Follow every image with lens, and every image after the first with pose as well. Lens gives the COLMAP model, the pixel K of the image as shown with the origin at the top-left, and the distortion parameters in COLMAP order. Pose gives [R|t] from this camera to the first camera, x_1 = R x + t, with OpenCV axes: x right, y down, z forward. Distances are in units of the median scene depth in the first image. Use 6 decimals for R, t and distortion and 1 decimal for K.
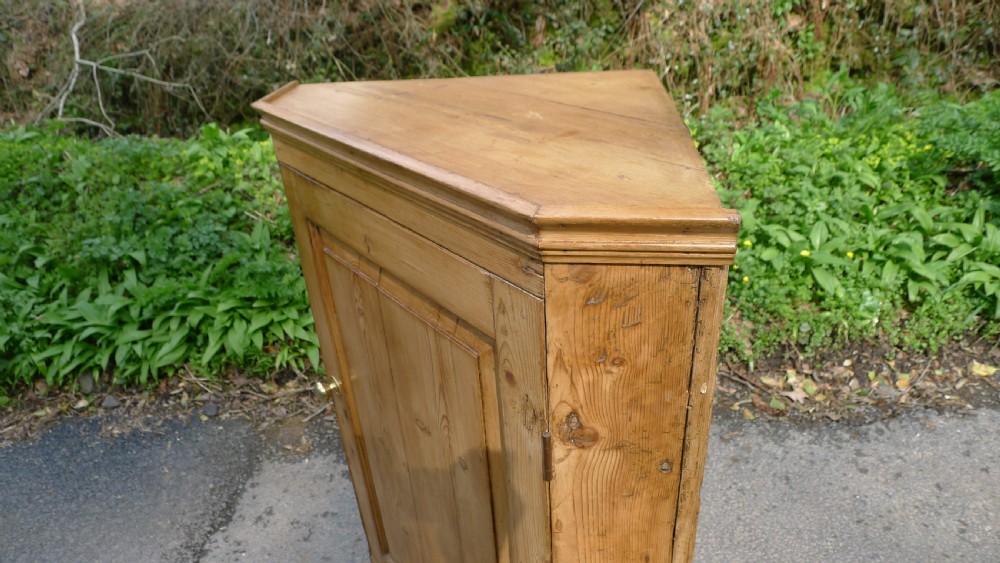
lens RADIAL K [[652.7, 0, 490.6], [0, 652.7, 274.9], [0, 0, 1]] dist [-0.059934, 0.018562]
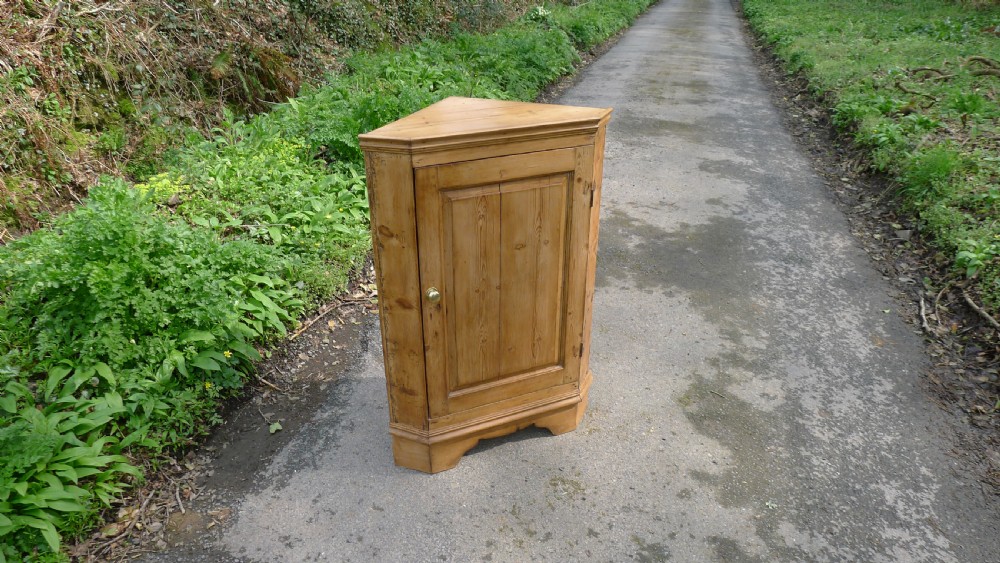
lens RADIAL K [[652.7, 0, 499.8], [0, 652.7, 284.9], [0, 0, 1]] dist [-0.059934, 0.018562]
pose [[0.247153, -0.388704, 0.887595, -0.864156], [0.441715, 0.860496, 0.253841, -0.106577], [-0.862440, 0.329326, 0.384370, 0.077767]]
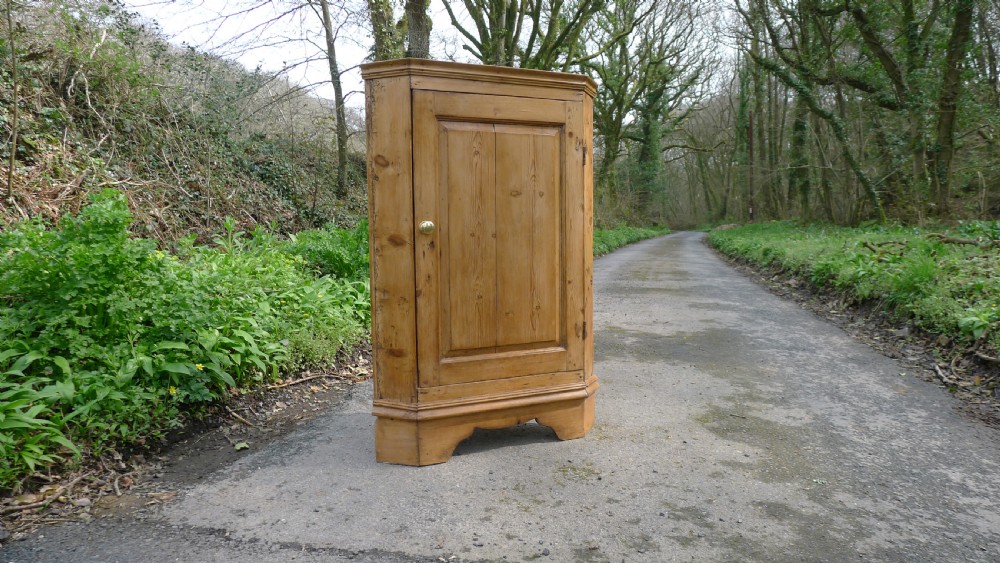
lens RADIAL K [[652.7, 0, 499.5], [0, 652.7, 284.6], [0, 0, 1]] dist [-0.059934, 0.018562]
pose [[0.231361, -0.027952, 0.972466, -0.916275], [0.455927, 0.886139, -0.083000, 0.263040], [-0.859420, 0.462577, 0.217762, 0.263359]]
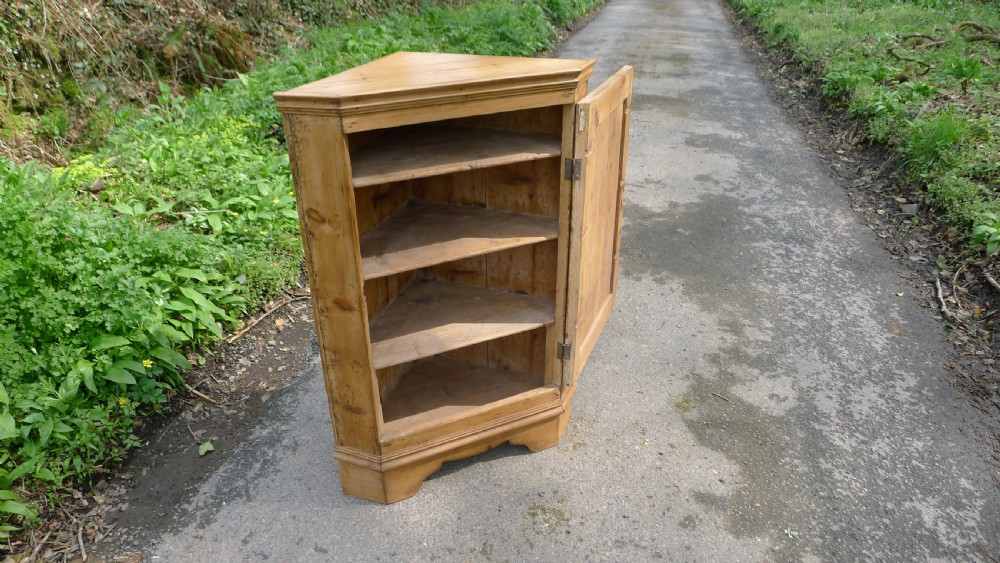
lens RADIAL K [[652.7, 0, 490.7], [0, 652.7, 274.9], [0, 0, 1]] dist [-0.059934, 0.018562]
pose [[0.225536, -0.402057, 0.887403, -0.706189], [0.454177, 0.849226, 0.269330, -0.063690], [-0.861892, 0.342294, 0.374136, 0.119551]]
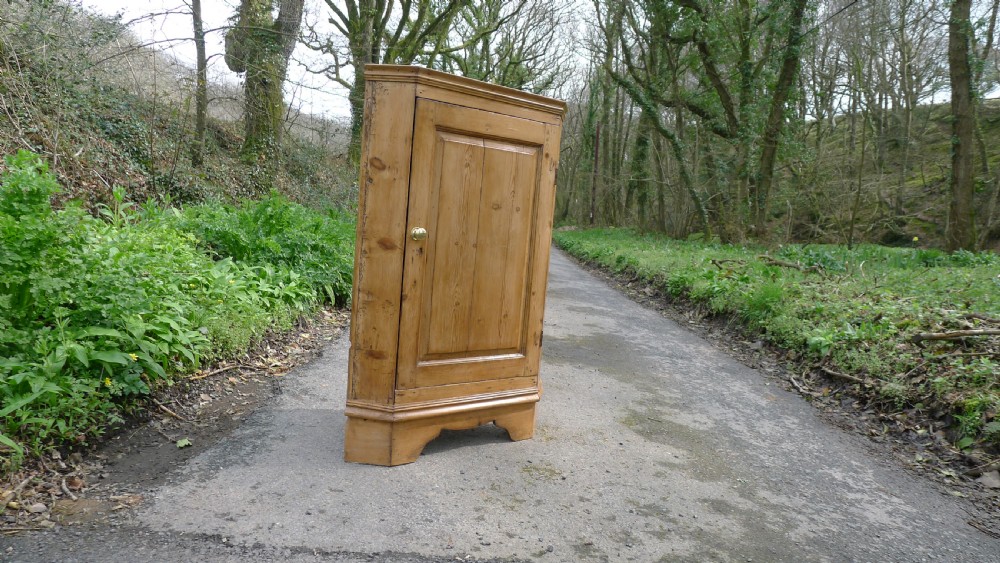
lens RADIAL K [[652.7, 0, 498.3], [0, 652.7, 284.2], [0, 0, 1]] dist [-0.059934, 0.018562]
pose [[-0.008181, -0.037937, 0.999247, -0.978295], [0.397932, 0.916625, 0.038058, 0.155374], [-0.917379, 0.397943, 0.007598, 0.415767]]
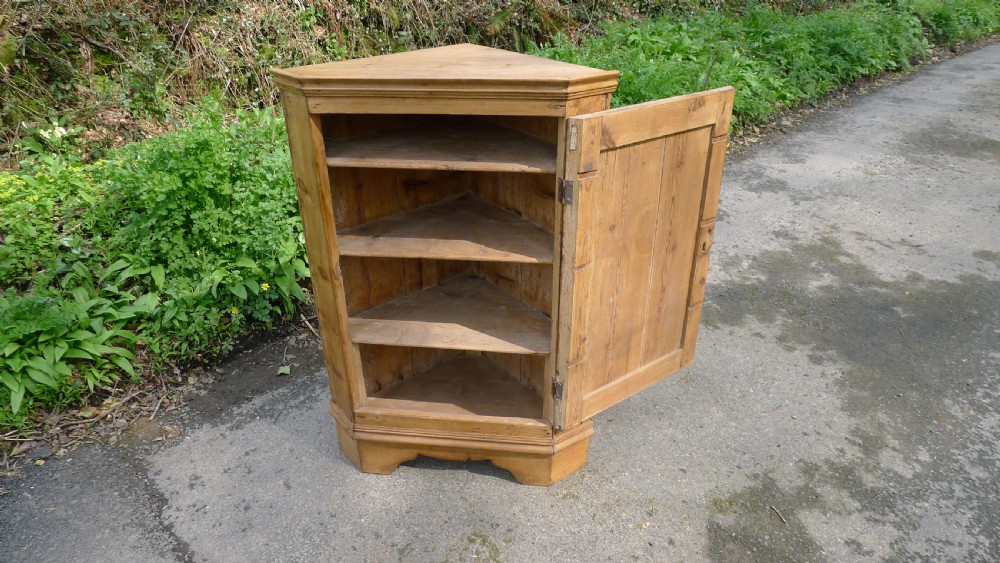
lens RADIAL K [[652.7, 0, 498.8], [0, 652.7, 285.9], [0, 0, 1]] dist [-0.059934, 0.018562]
pose [[0.702645, -0.293465, 0.648204, -0.477509], [0.301653, 0.947927, 0.102173, 0.080365], [-0.644434, 0.123741, 0.754581, -0.167912]]
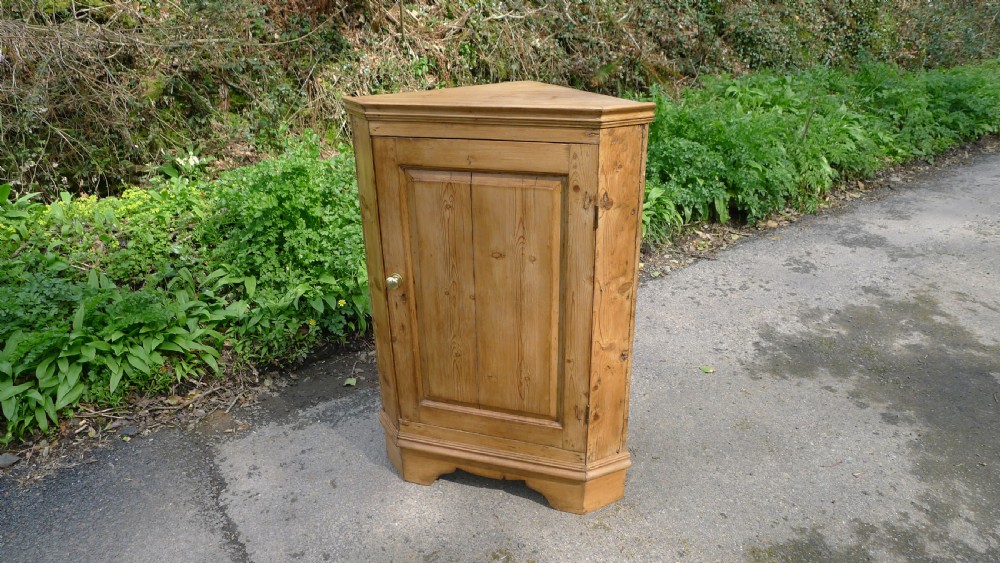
lens RADIAL K [[652.7, 0, 494.3], [0, 652.7, 277.5], [0, 0, 1]] dist [-0.059934, 0.018562]
pose [[0.819781, -0.187444, 0.541133, -0.448899], [0.241060, 0.970072, -0.029165, 0.133881], [-0.519471, 0.154354, 0.840431, -0.235500]]
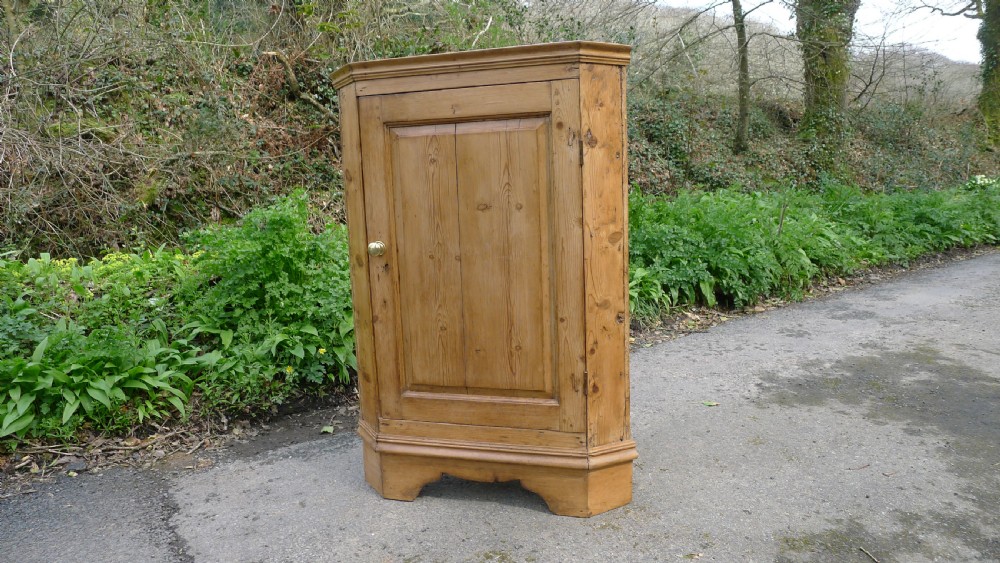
lens RADIAL K [[652.7, 0, 494.5], [0, 652.7, 281.9], [0, 0, 1]] dist [-0.059934, 0.018562]
pose [[0.805499, -0.053779, 0.590152, -0.461539], [0.265666, 0.922962, -0.278501, 0.369853], [-0.529710, 0.381116, 0.757732, -0.141809]]
